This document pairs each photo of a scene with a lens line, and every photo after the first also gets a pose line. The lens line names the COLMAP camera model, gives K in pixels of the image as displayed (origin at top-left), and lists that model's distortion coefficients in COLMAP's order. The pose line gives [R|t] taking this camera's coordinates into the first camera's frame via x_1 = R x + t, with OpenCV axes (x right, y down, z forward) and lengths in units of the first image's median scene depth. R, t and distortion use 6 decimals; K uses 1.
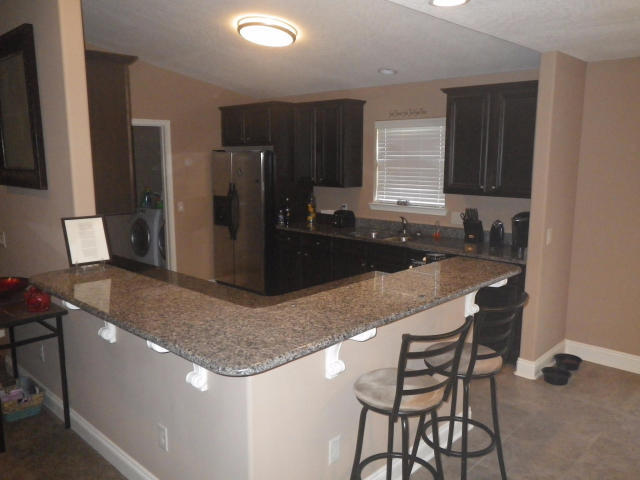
lens RADIAL K [[518.6, 0, 322.2], [0, 518.6, 242.3], [0, 0, 1]] dist [0.001632, 0.005700]
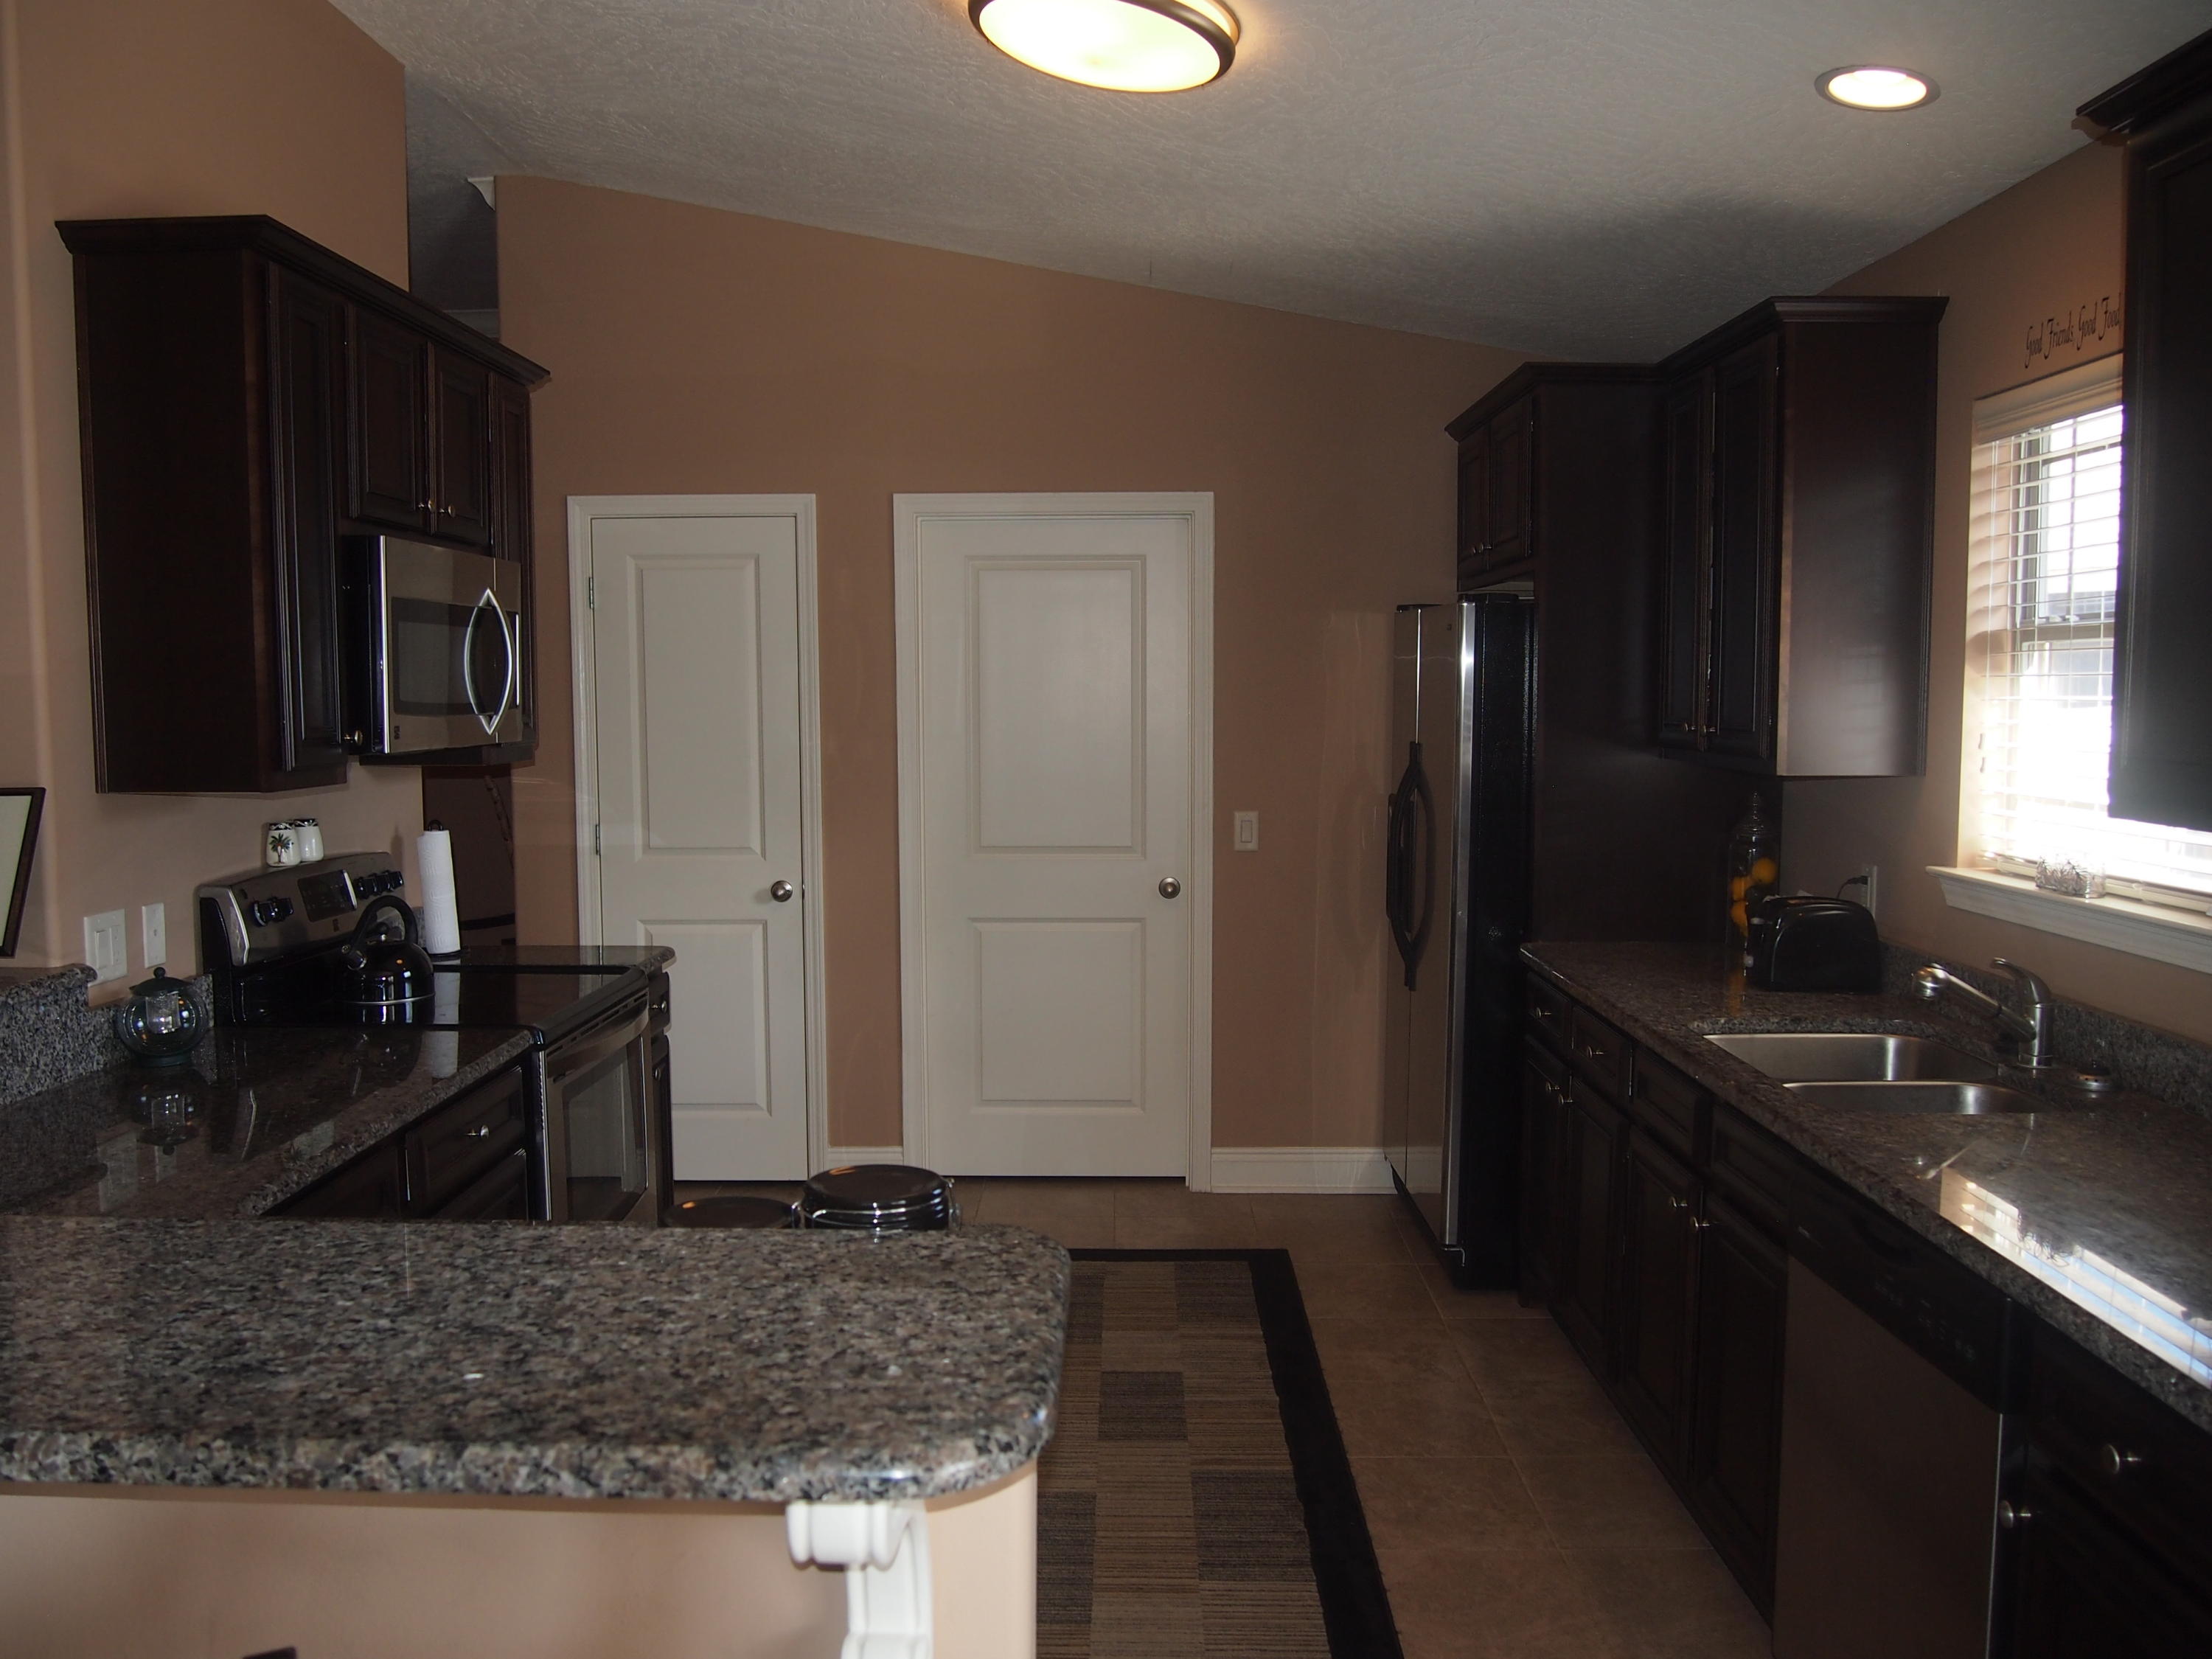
lens RADIAL K [[1790.3, 0, 1107.4], [0, 1790.3, 840.2], [0, 0, 1]] dist [-0.070715, 0.027860]
pose [[0.687052, 0.062568, -0.723909, 0.378633], [-0.121781, 0.992109, -0.029831, -0.037548], [0.716330, 0.108654, 0.689250, 0.447723]]
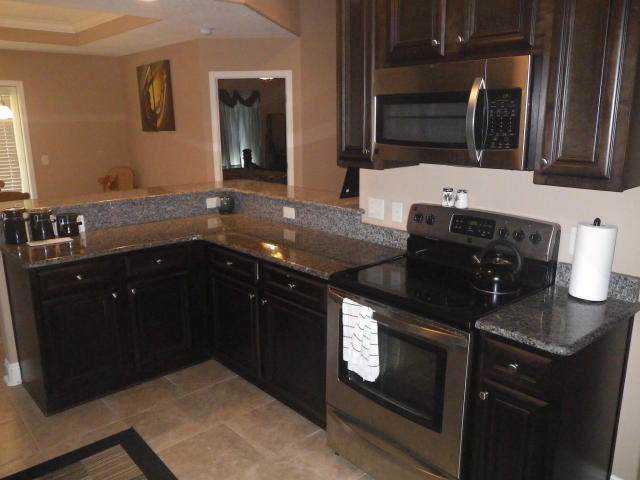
lens RADIAL K [[518.6, 0, 316.2], [0, 518.6, 234.6], [0, 0, 1]] dist [0.001632, 0.005700]
pose [[-0.996187, -0.003561, 0.087172, -0.260423], [0.029867, 0.924870, 0.379108, -0.174630], [-0.081973, 0.380266, -0.921237, 1.170255]]
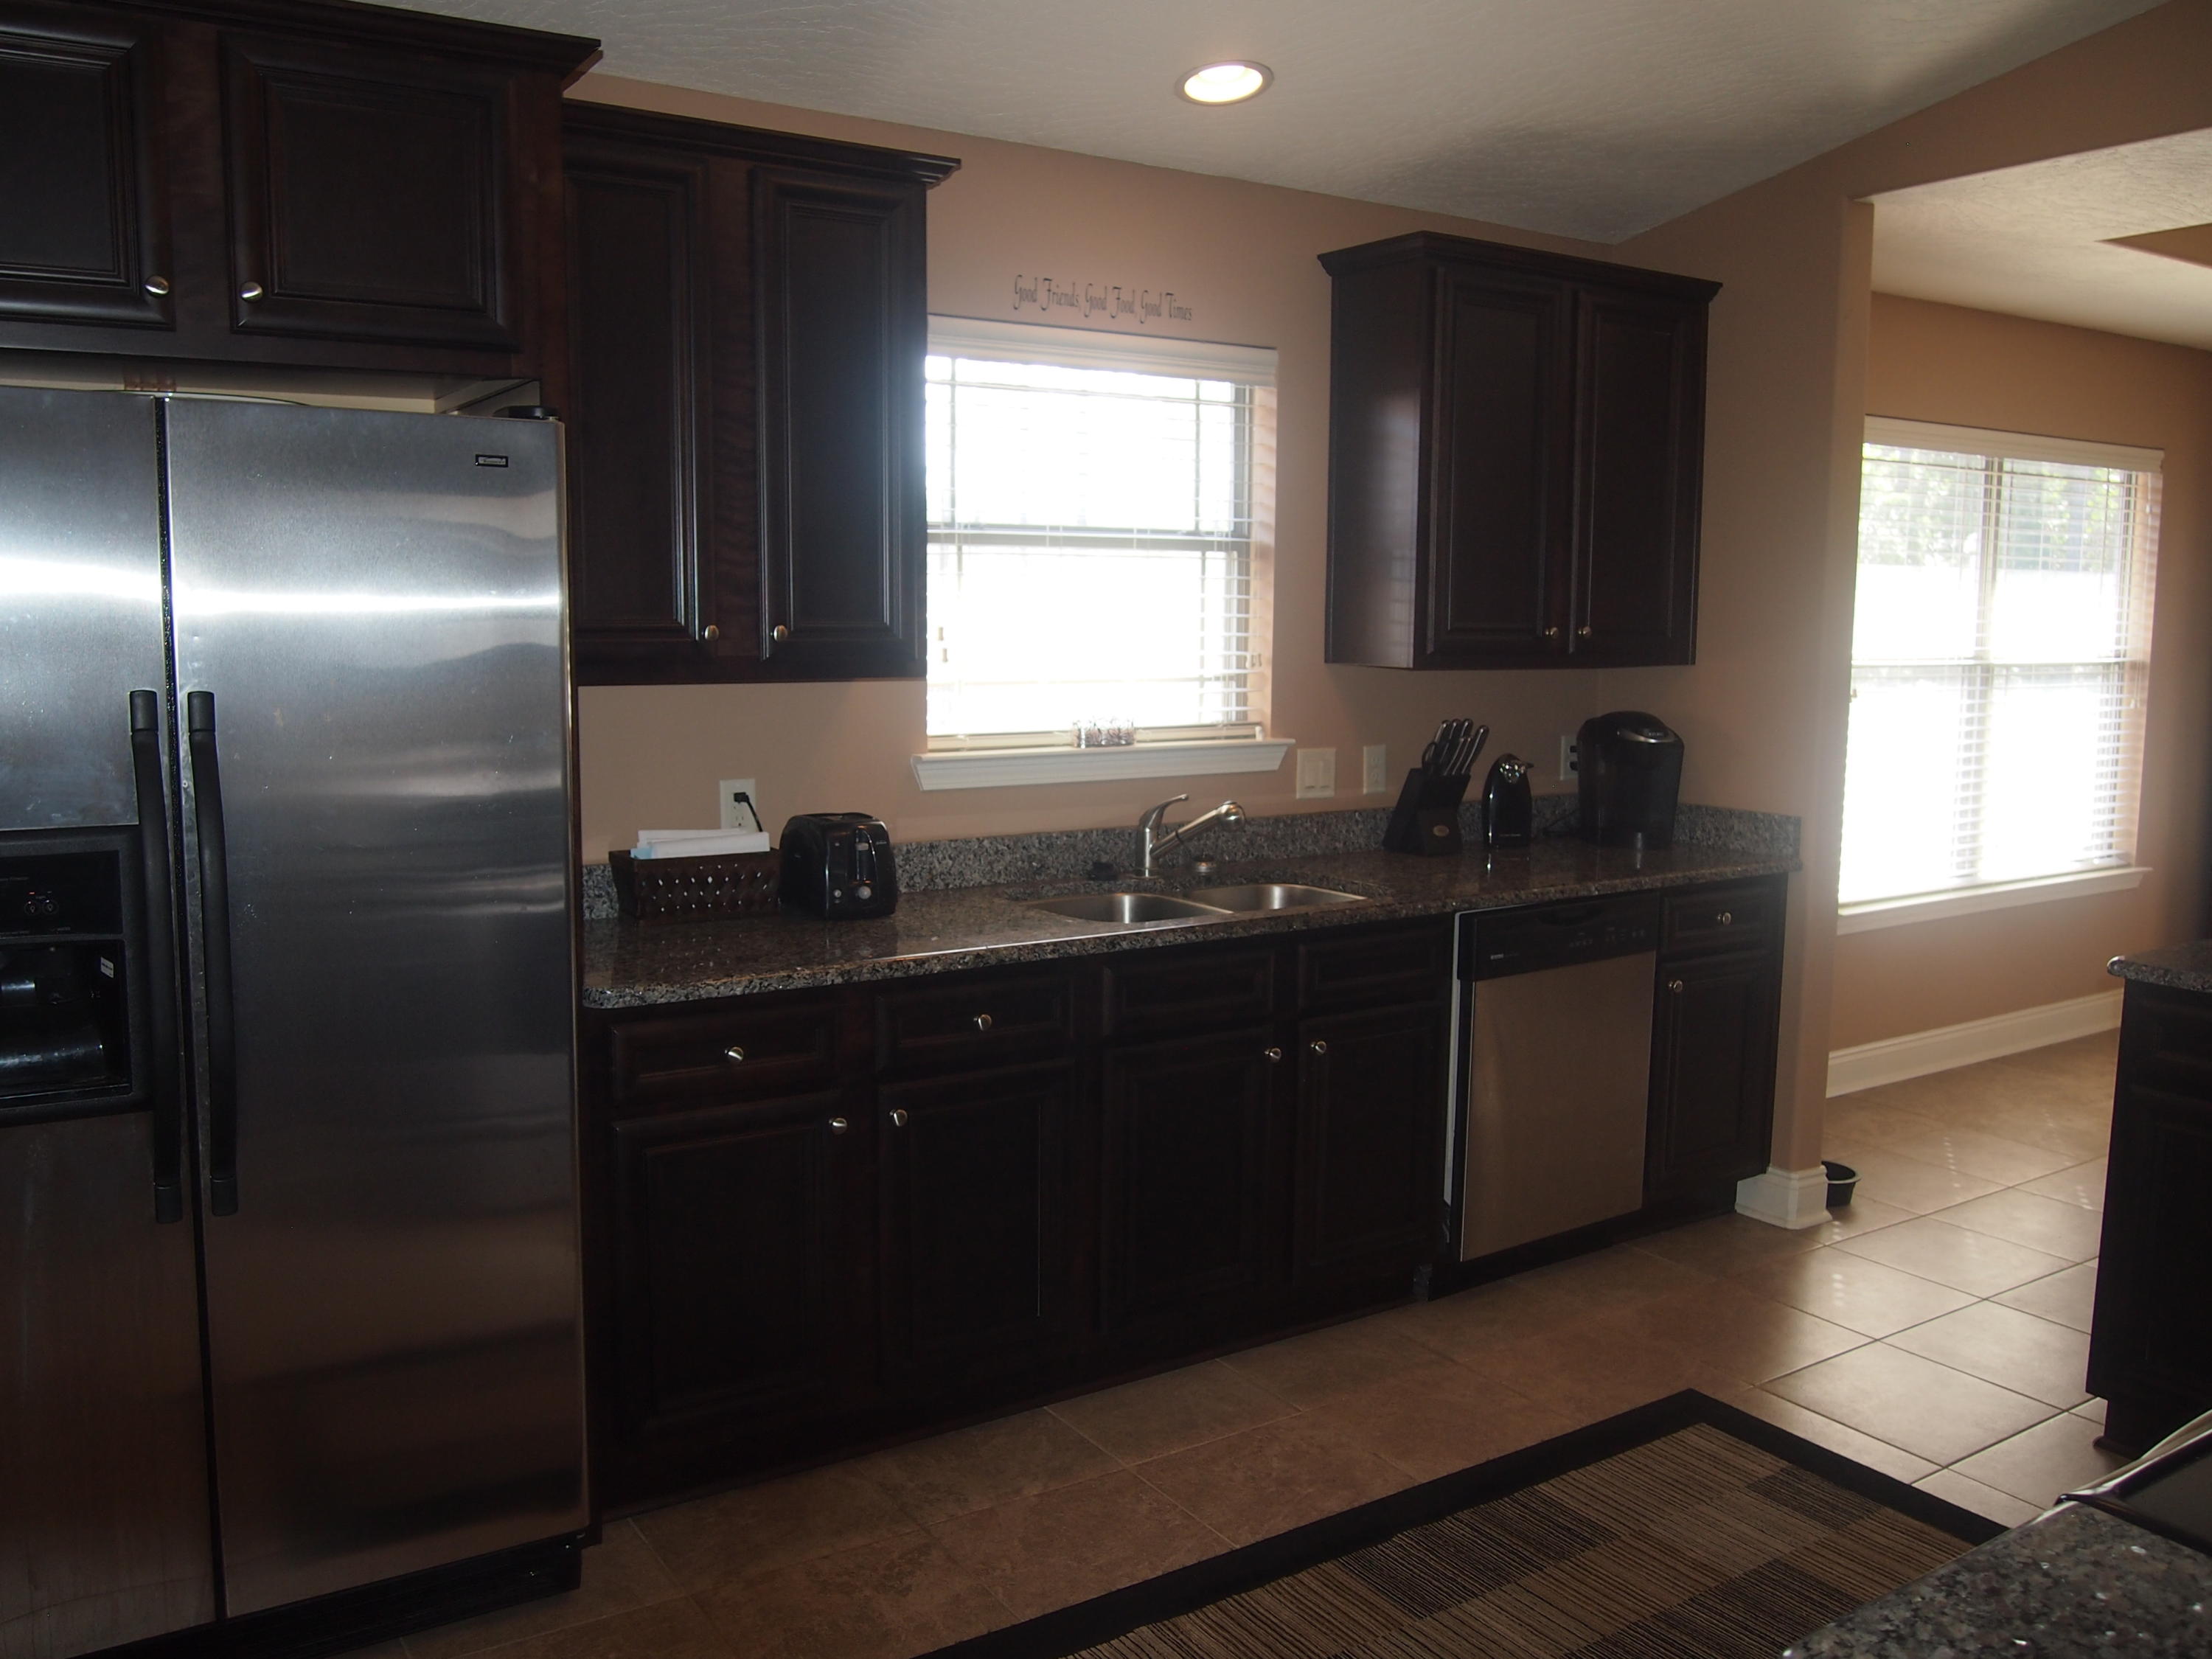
lens RADIAL K [[1790.3, 0, 1109.4], [0, 1790.3, 834.4], [0, 0, 1]] dist [-0.070715, 0.027860]
pose [[0.234594, -0.121665, 0.964450, -0.581528], [0.152394, 0.984472, 0.087122, -0.107029], [-0.960074, 0.126537, 0.249493, 0.898419]]
